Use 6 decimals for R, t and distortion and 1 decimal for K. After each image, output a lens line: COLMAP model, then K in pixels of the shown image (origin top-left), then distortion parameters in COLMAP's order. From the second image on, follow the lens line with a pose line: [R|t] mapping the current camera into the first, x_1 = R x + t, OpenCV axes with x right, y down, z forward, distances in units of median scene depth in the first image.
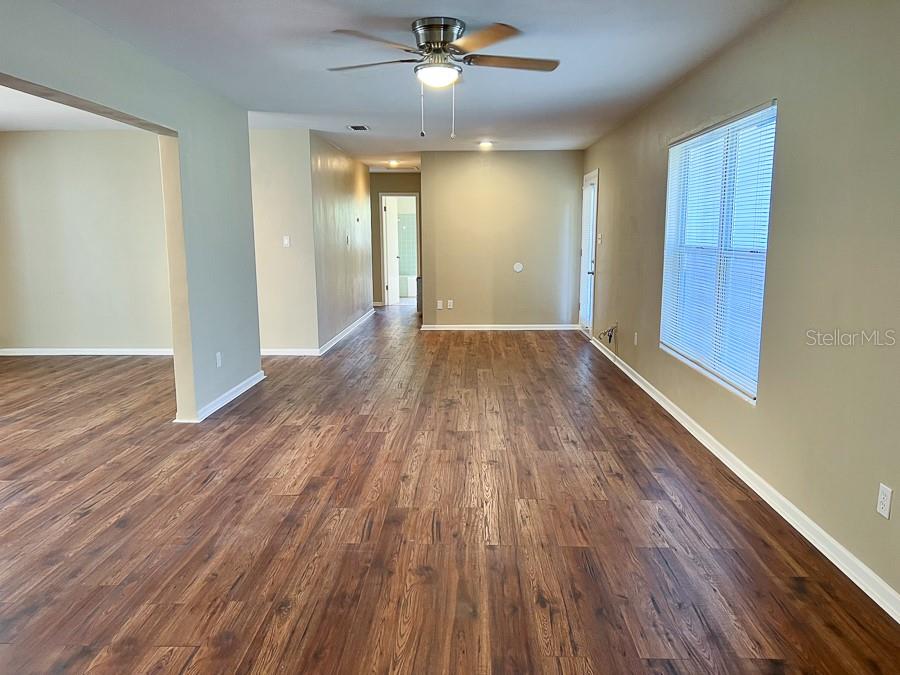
lens RADIAL K [[681.9, 0, 446.9], [0, 681.9, 335.7], [0, 0, 1]] dist [0.010791, -0.003180]
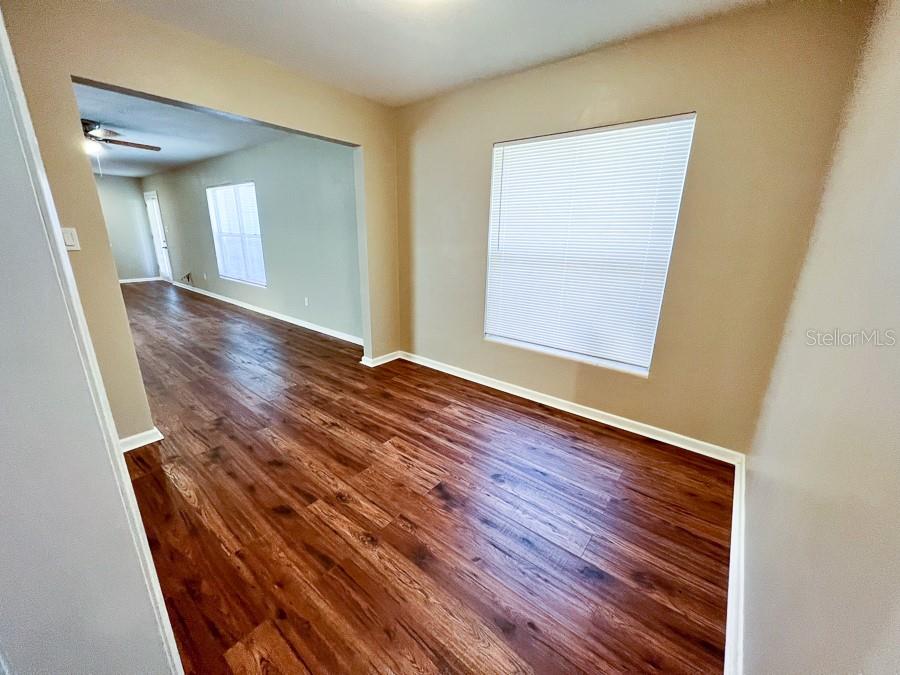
lens RADIAL K [[360.2, 0, 444.4], [0, 360.2, 342.5], [0, 0, 1]] dist [-0.003288, 0.000321]
pose [[0.607362, -0.214402, 0.764947, -0.142166], [0.094500, 0.975555, 0.198399, 0.042188], [-0.788785, -0.048212, 0.612776, -0.252521]]
